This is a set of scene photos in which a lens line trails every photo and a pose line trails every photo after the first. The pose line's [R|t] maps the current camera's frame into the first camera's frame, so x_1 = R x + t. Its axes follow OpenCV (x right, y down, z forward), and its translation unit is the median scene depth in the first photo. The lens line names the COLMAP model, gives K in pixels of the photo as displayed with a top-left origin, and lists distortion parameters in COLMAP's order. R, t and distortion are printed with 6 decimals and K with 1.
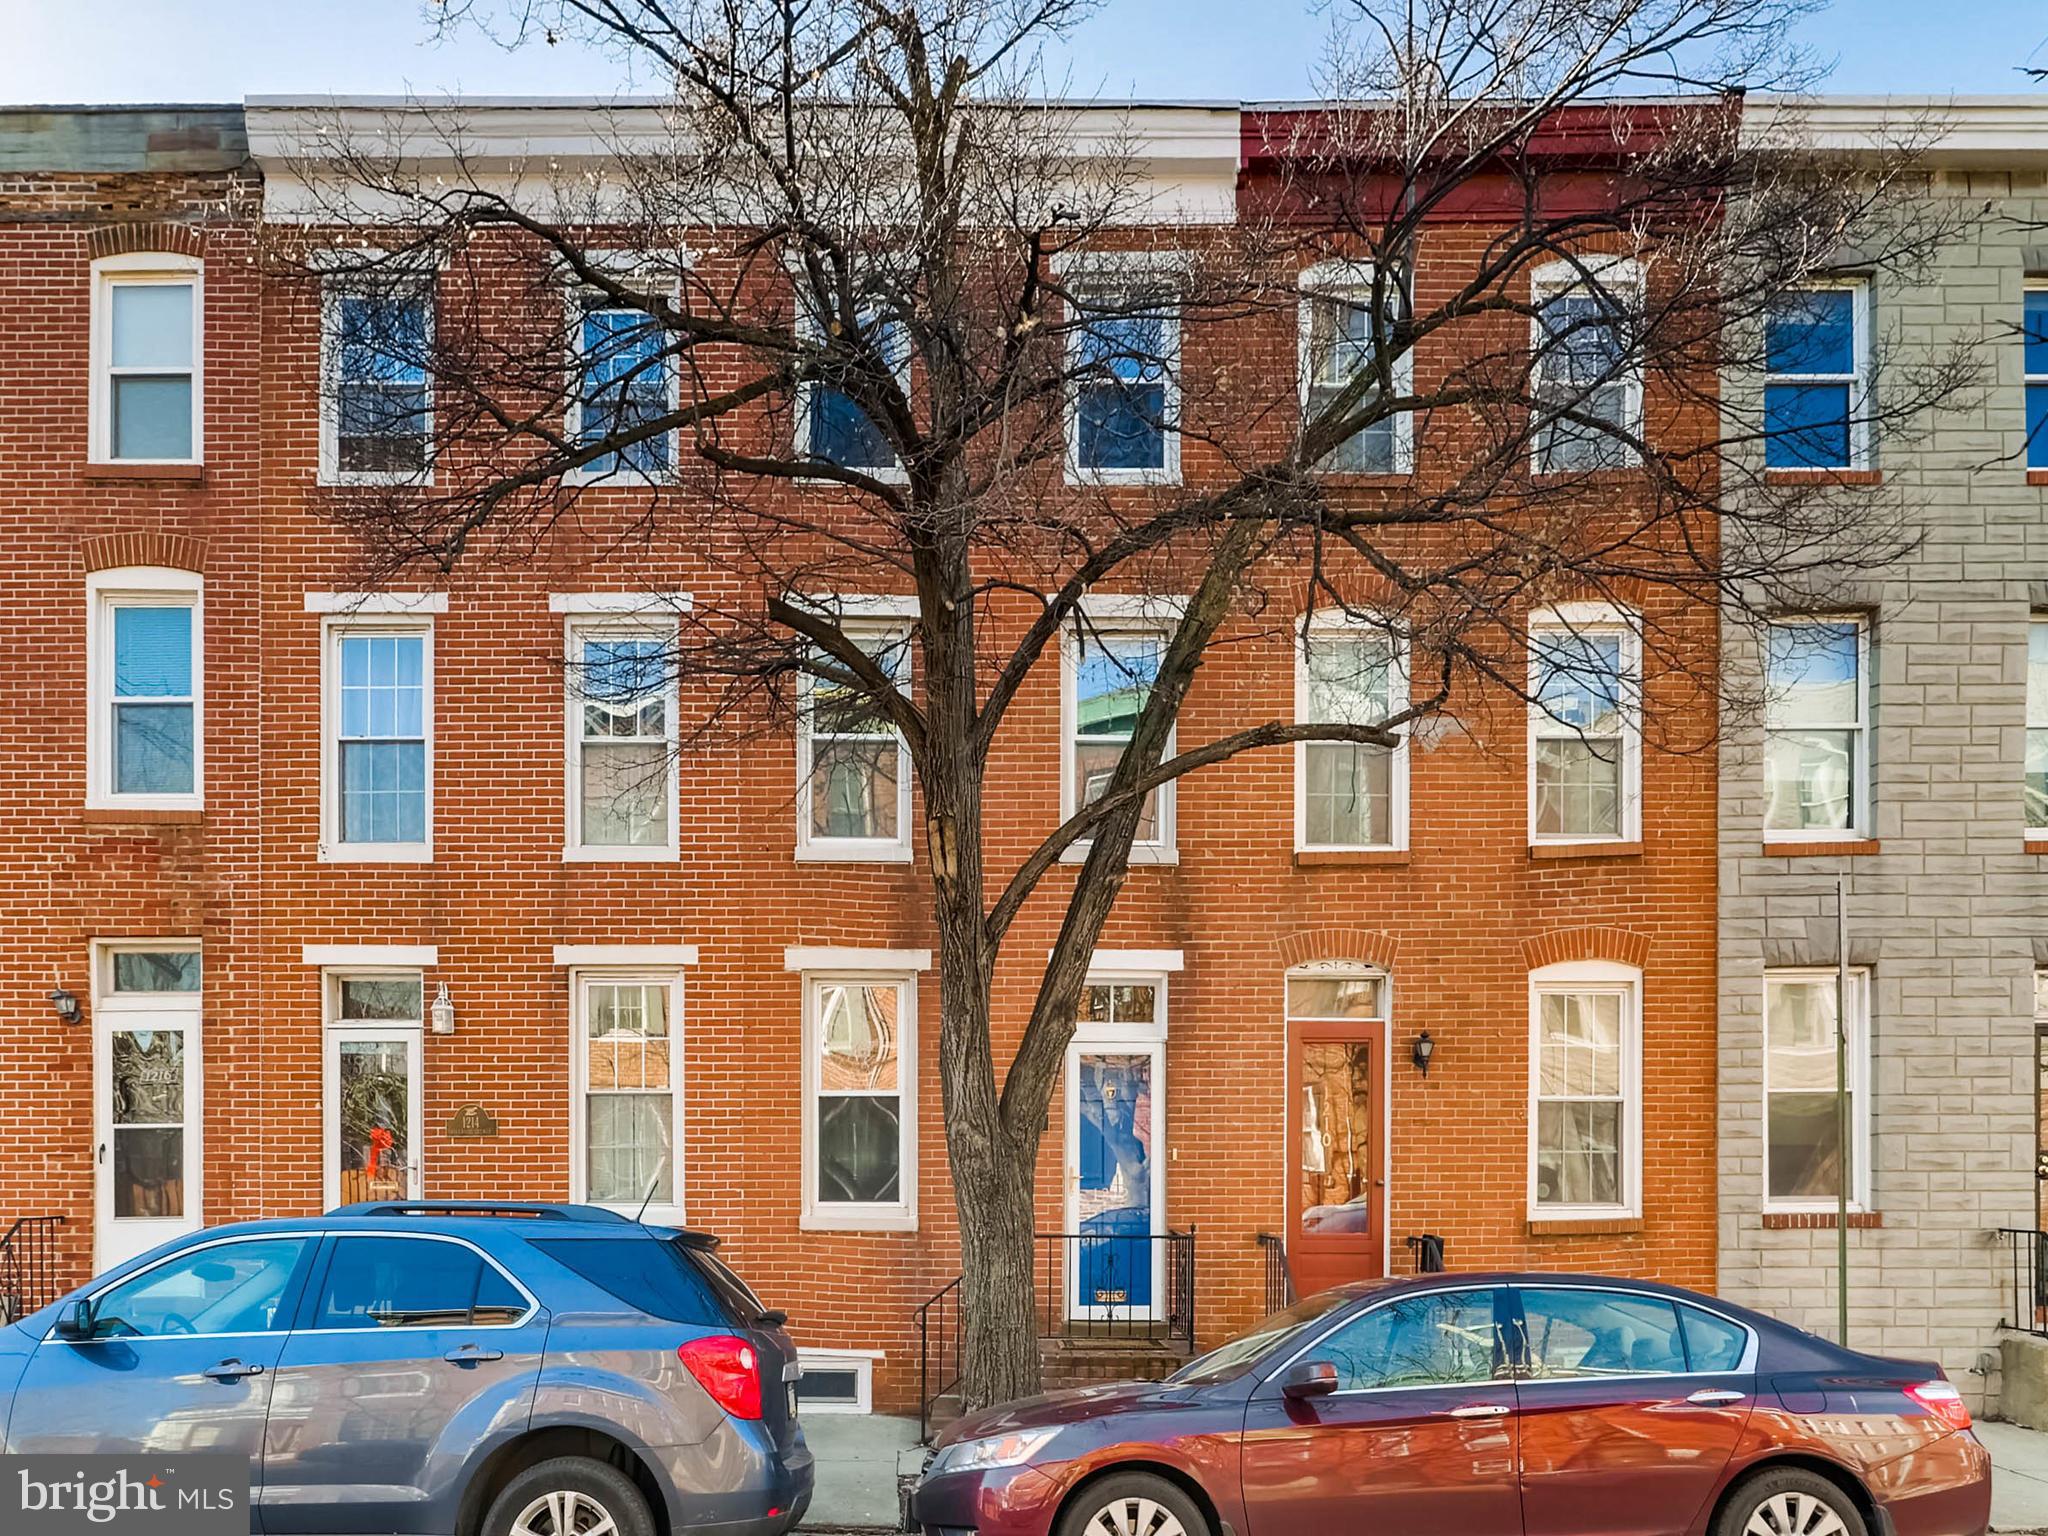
lens RADIAL K [[1215.8, 0, 1021.5], [0, 1215.8, 704.4], [0, 0, 1]] dist [0.023974, -0.013528]
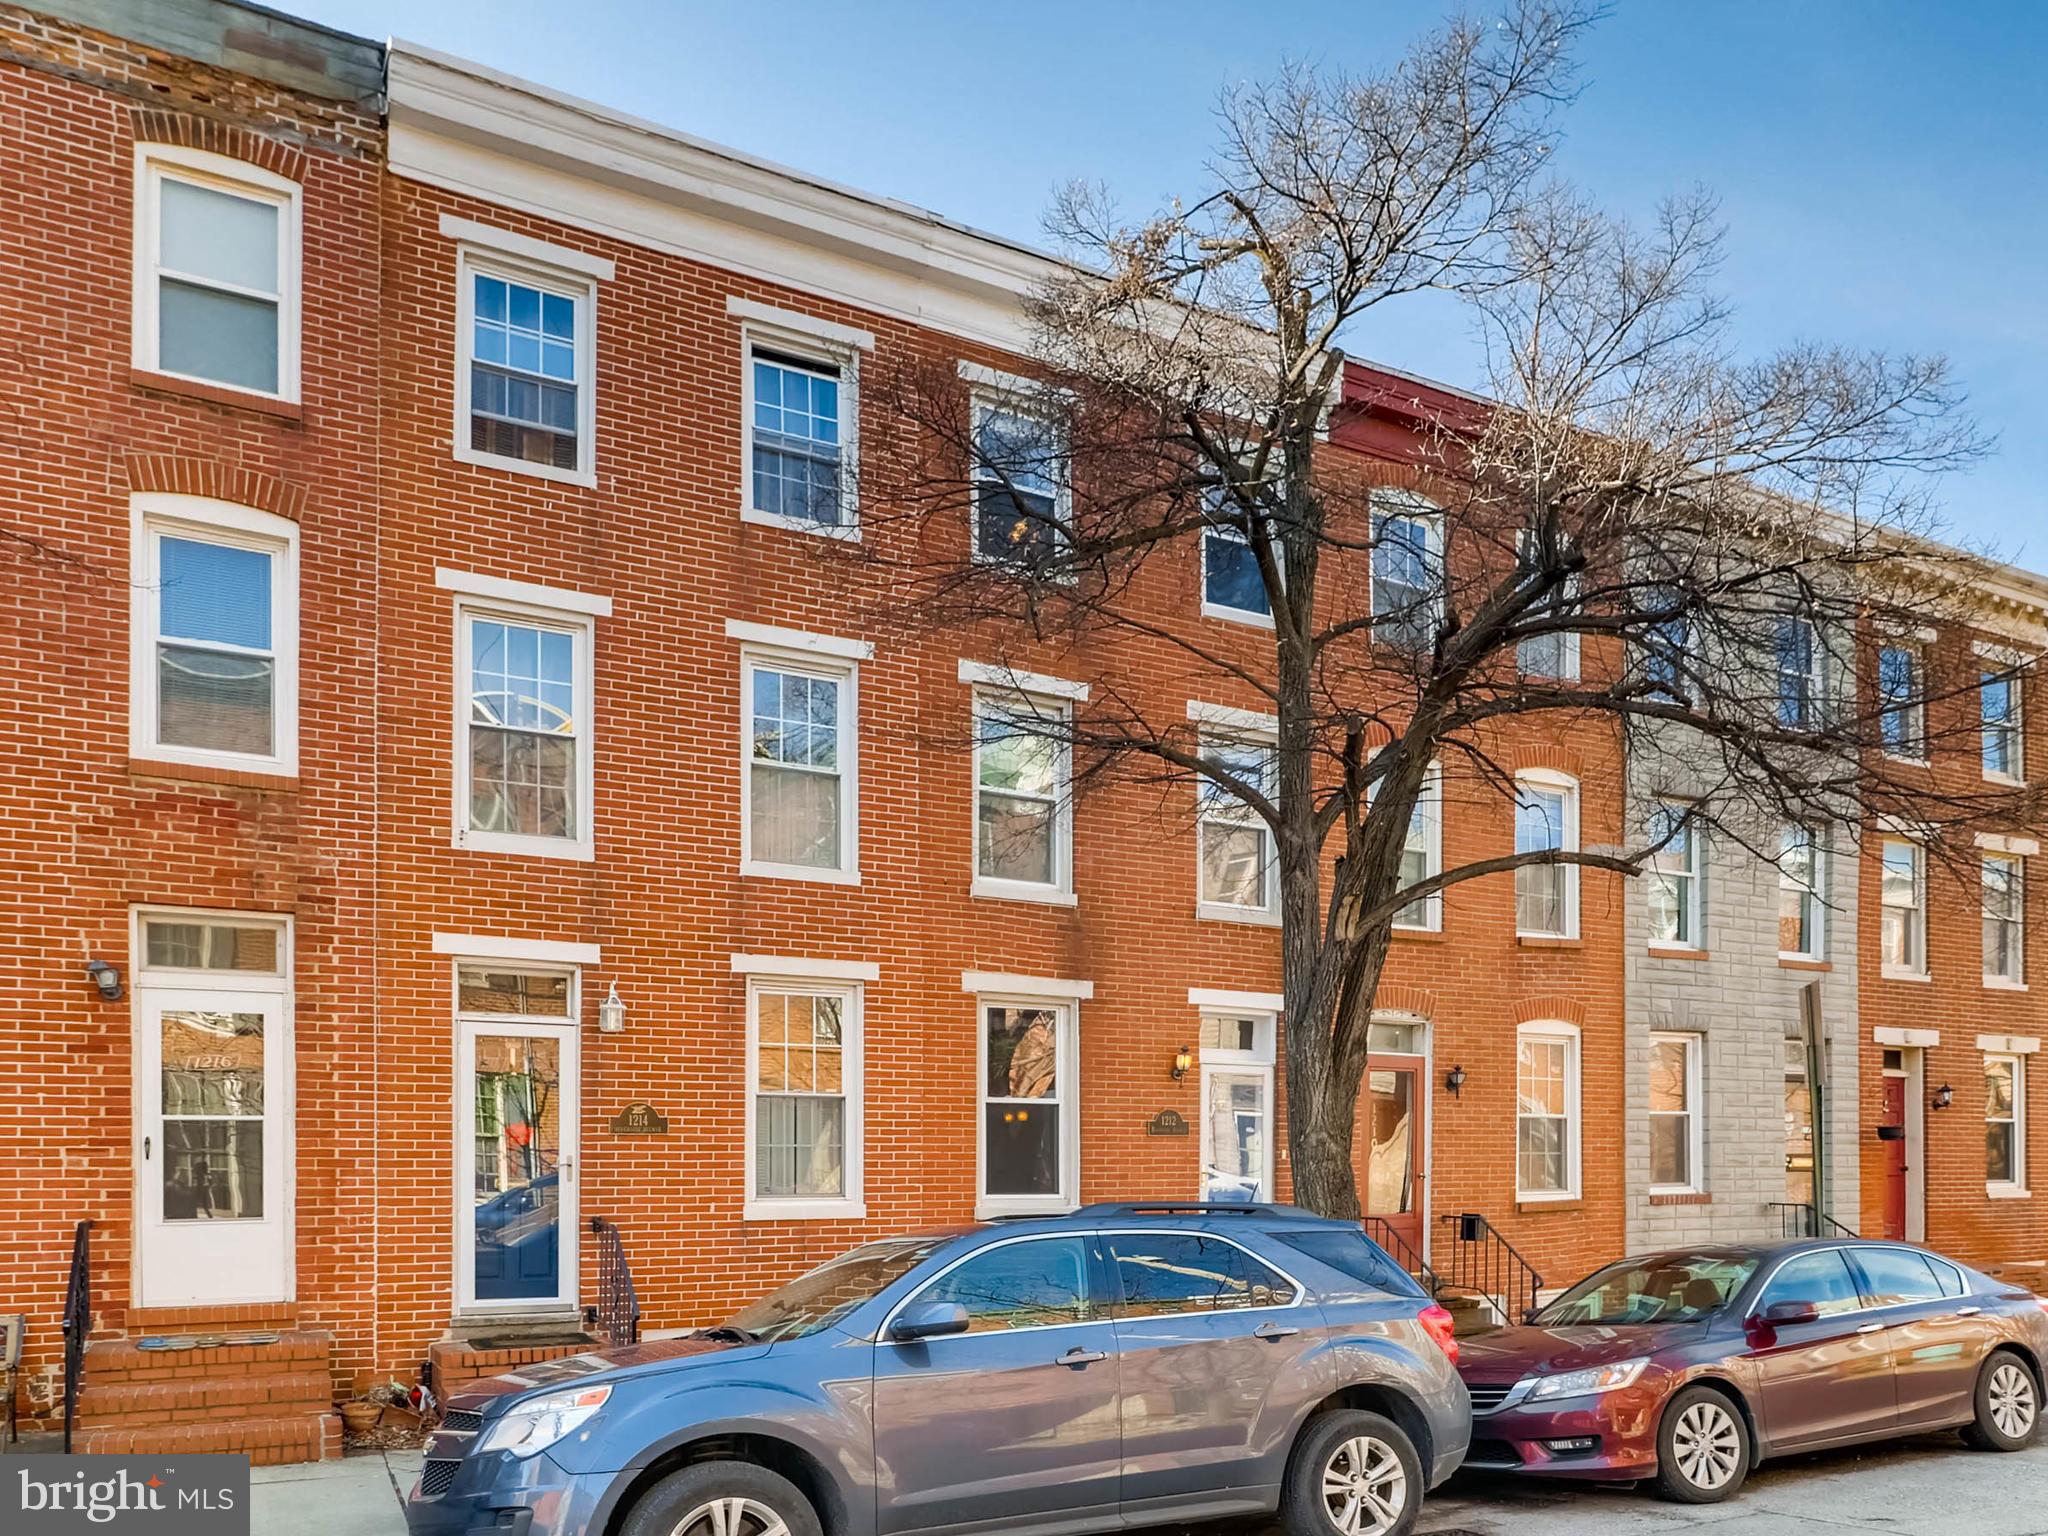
lens RADIAL K [[1050.3, 0, 1029.7], [0, 1050.3, 733.0], [0, 0, 1]] dist [0.015039, -0.008561]
pose [[0.921588, 0.145008, 0.360066, -0.475029], [-0.138627, 0.989383, -0.043635, 0.011482], [-0.362571, -0.009701, 0.931906, 0.052921]]
